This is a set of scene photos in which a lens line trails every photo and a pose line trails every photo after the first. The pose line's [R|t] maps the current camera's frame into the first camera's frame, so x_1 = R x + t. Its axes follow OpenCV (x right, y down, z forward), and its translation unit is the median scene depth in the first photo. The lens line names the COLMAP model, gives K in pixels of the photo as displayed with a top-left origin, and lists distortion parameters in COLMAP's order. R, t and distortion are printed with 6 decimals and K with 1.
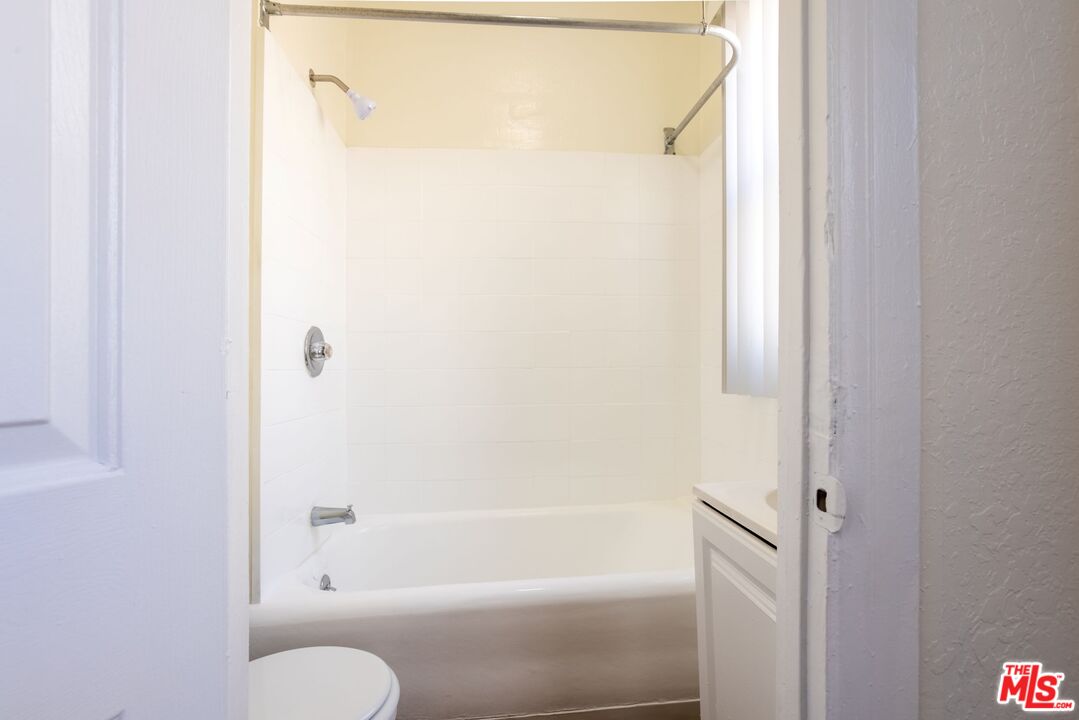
lens RADIAL K [[502.5, 0, 539.5], [0, 502.5, 360.0], [0, 0, 1]] dist [-0.021658, 0.000086]
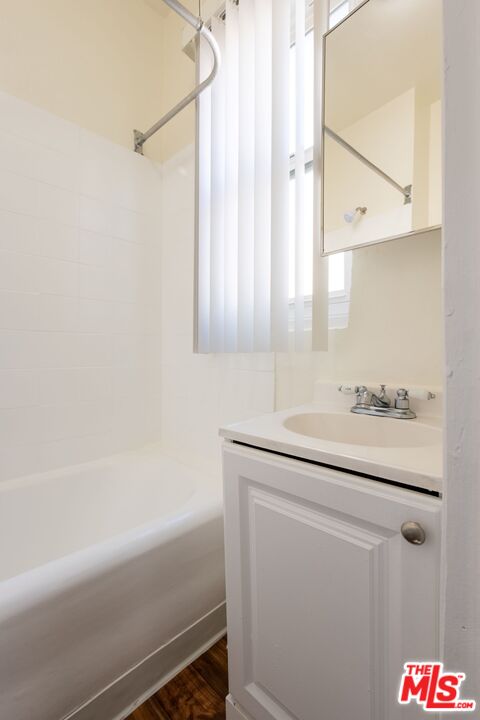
lens RADIAL K [[335.3, 0, 260.4], [0, 335.3, 359.1], [0, 0, 1]] dist [-0.021658, 0.000086]
pose [[0.747831, -0.008772, 0.663832, -0.057010], [-0.008398, 0.999708, 0.022672, 0.061080], [-0.663836, -0.022529, 0.747538, 0.283935]]
